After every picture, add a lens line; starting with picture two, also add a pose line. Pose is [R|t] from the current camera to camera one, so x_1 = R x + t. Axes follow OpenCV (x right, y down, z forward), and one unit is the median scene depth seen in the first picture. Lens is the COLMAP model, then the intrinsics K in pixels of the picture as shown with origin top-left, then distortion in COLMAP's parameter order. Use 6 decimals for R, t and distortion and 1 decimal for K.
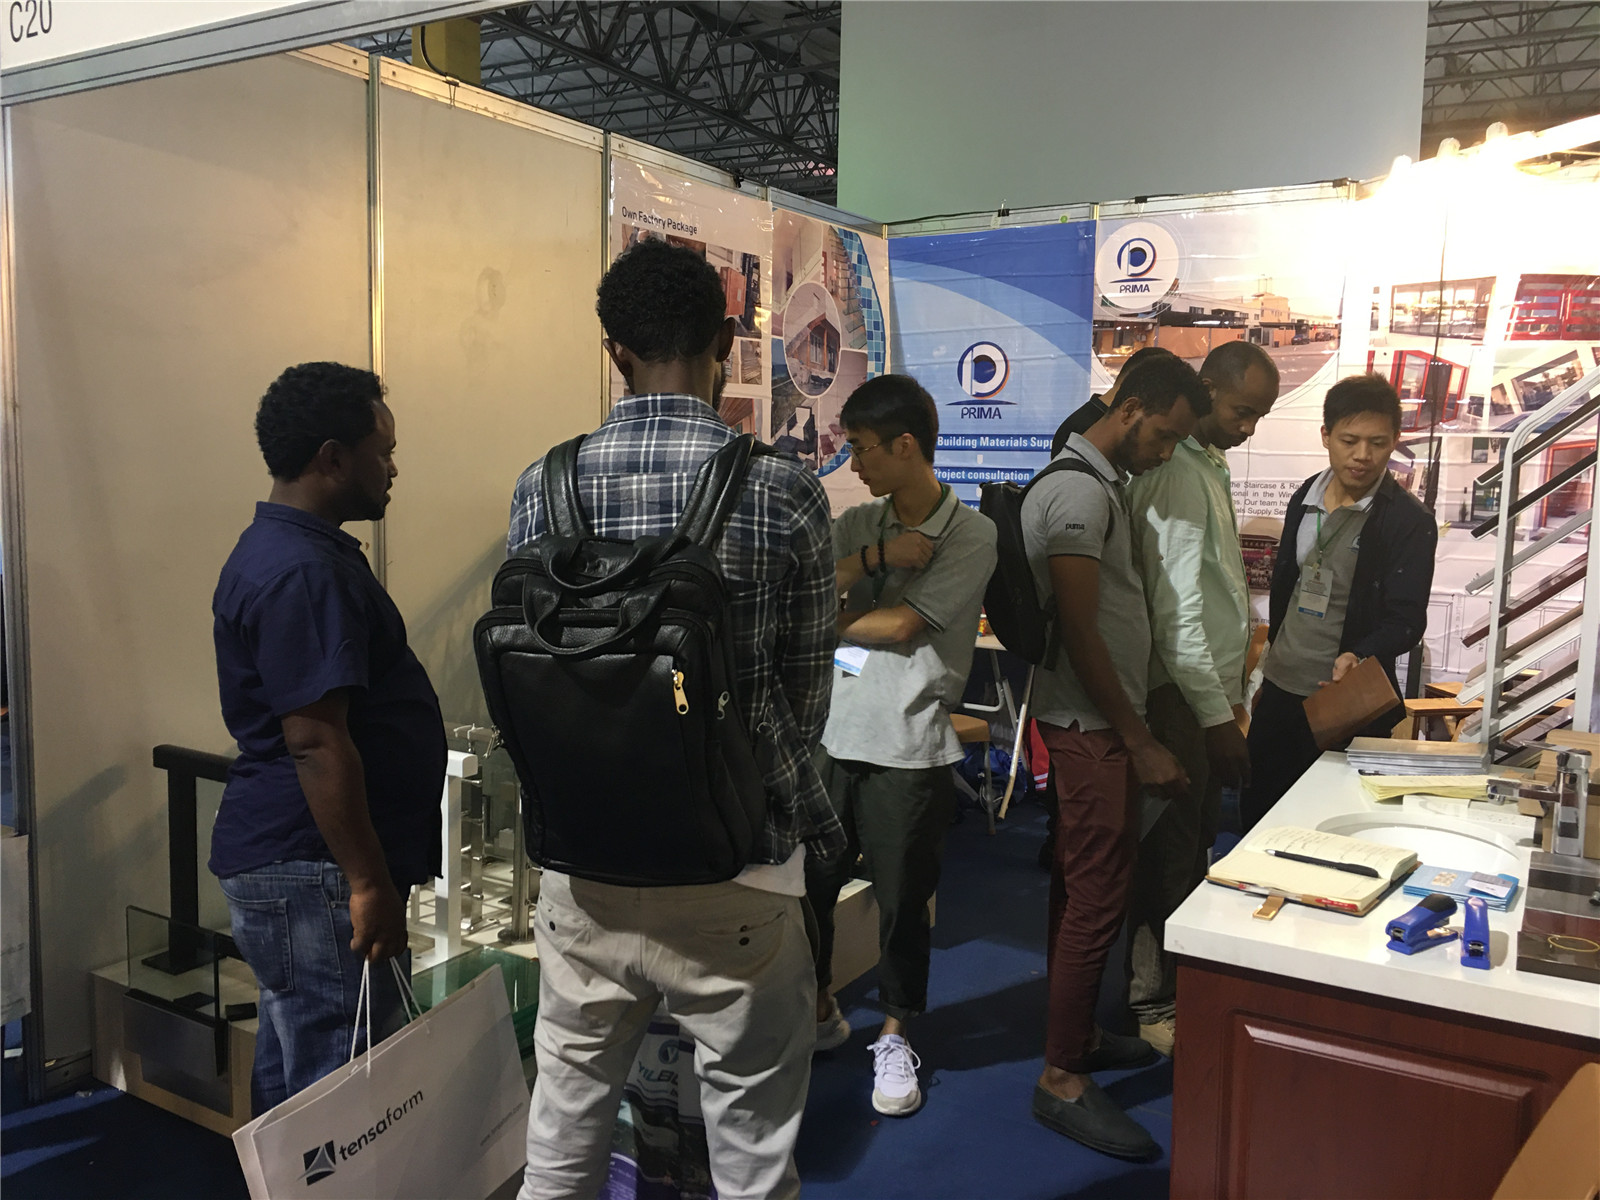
lens RADIAL K [[1358.3, 0, 782.2], [0, 1358.3, 578.6], [0, 0, 1]] dist [0.077697, -0.090602]
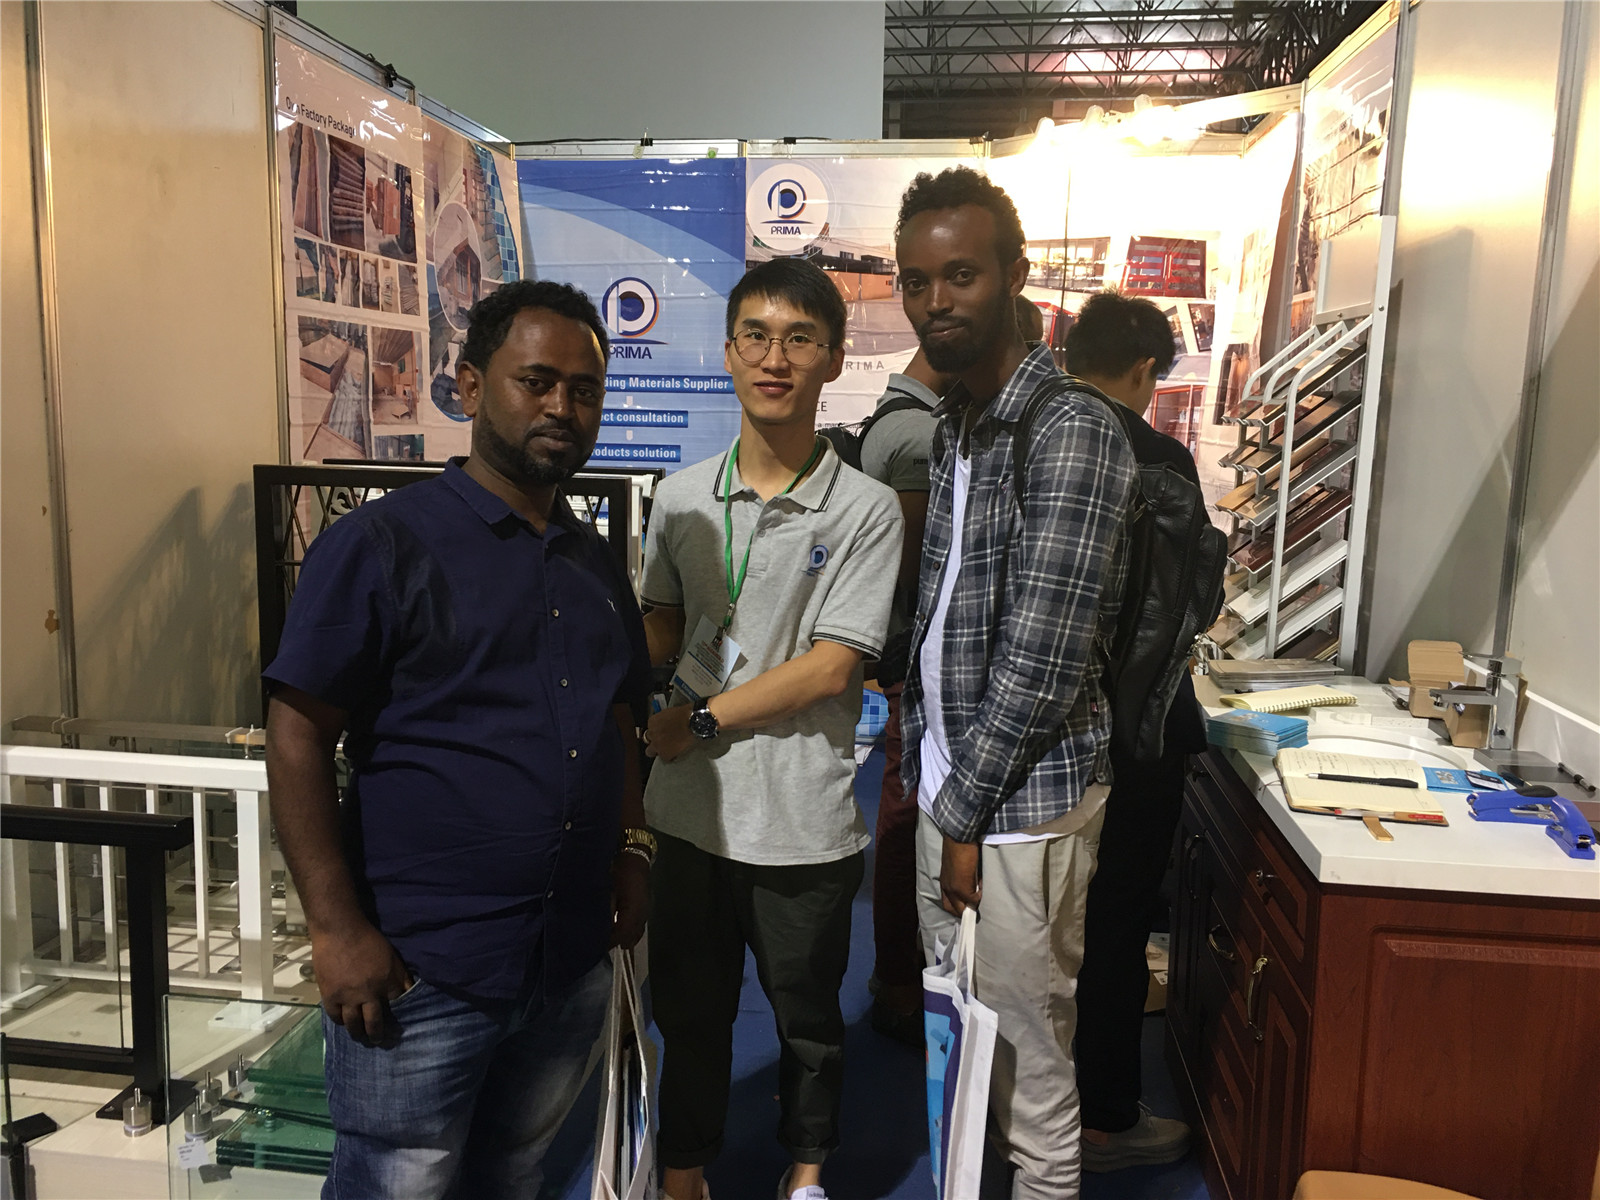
lens RADIAL K [[1358.3, 0, 794.7], [0, 1358.3, 588.2], [0, 0, 1]] dist [0.077697, -0.090602]
pose [[0.913778, -0.054306, 0.402568, -0.156117], [0.034198, 0.997790, 0.056975, -0.006959], [-0.404772, -0.038296, 0.913615, 0.073146]]
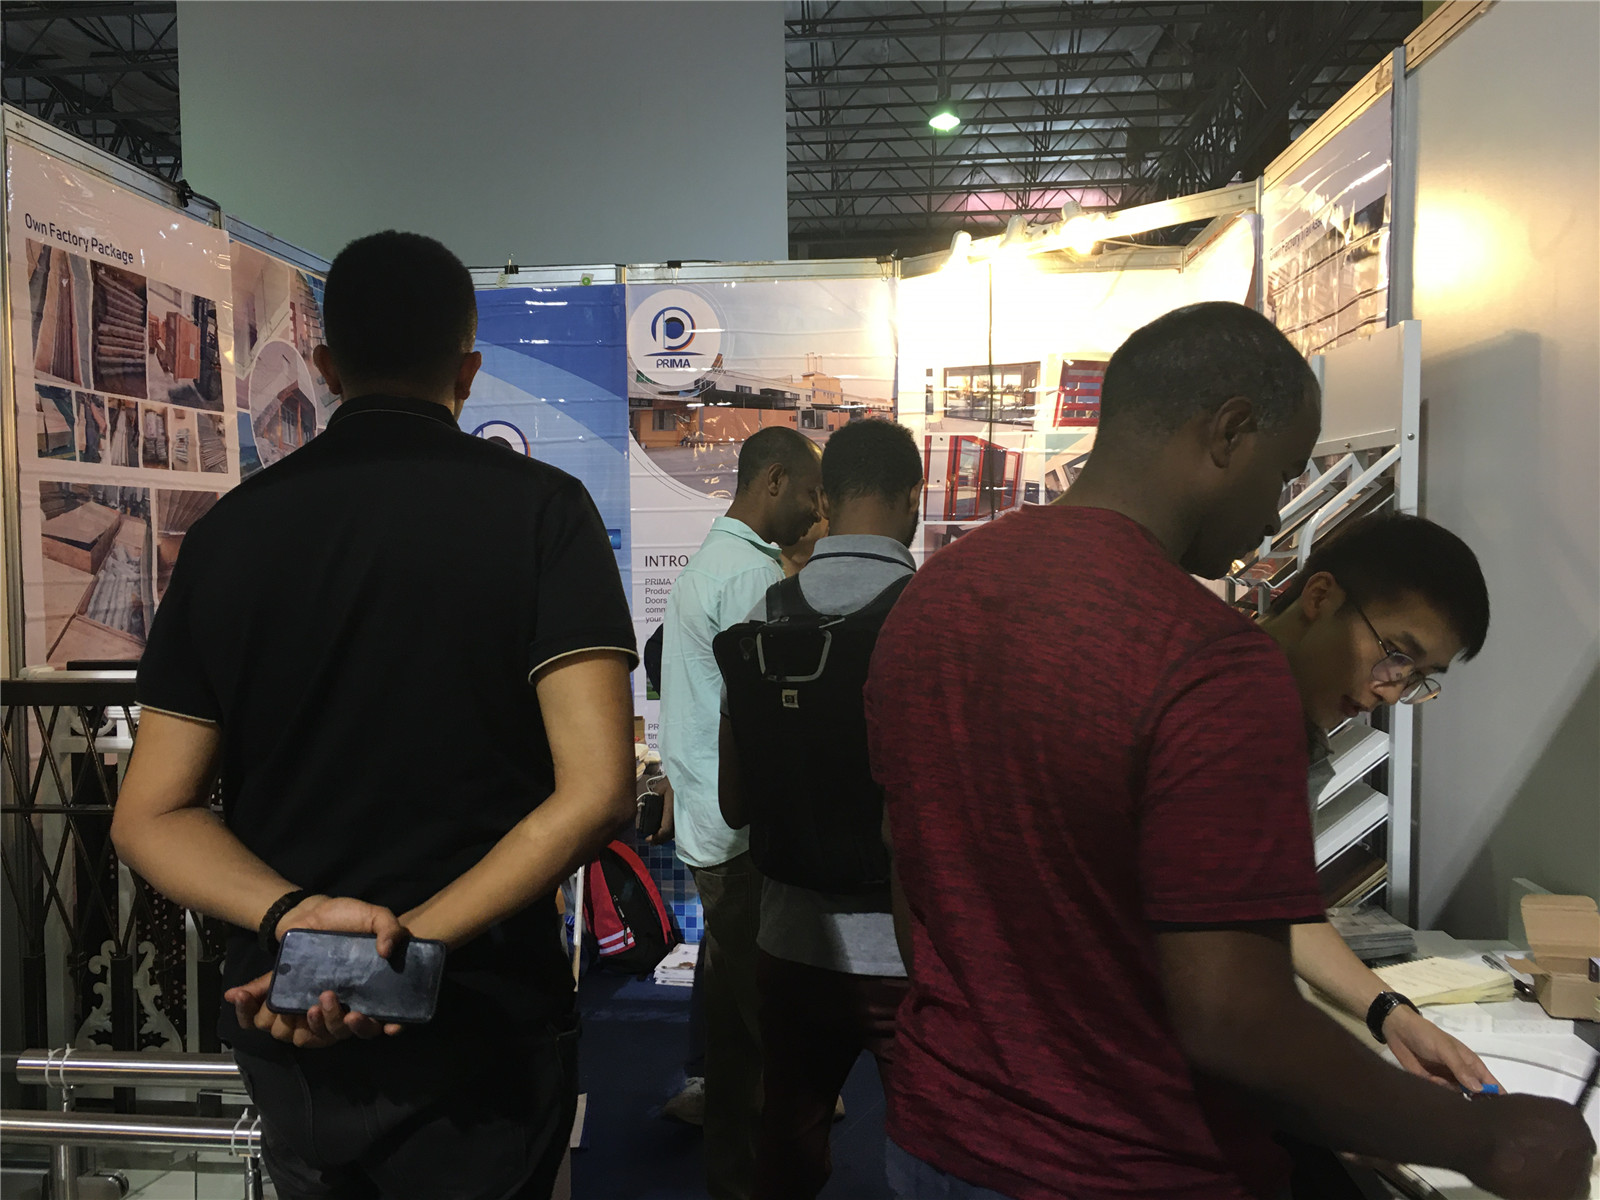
lens RADIAL K [[1358.3, 0, 785.3], [0, 1358.3, 585.2], [0, 0, 1]] dist [0.077697, -0.090602]
pose [[0.891853, -0.044591, 0.450122, -0.080612], [0.069538, 0.996815, -0.039032, -0.030630], [-0.446948, 0.066111, 0.892114, 0.197005]]
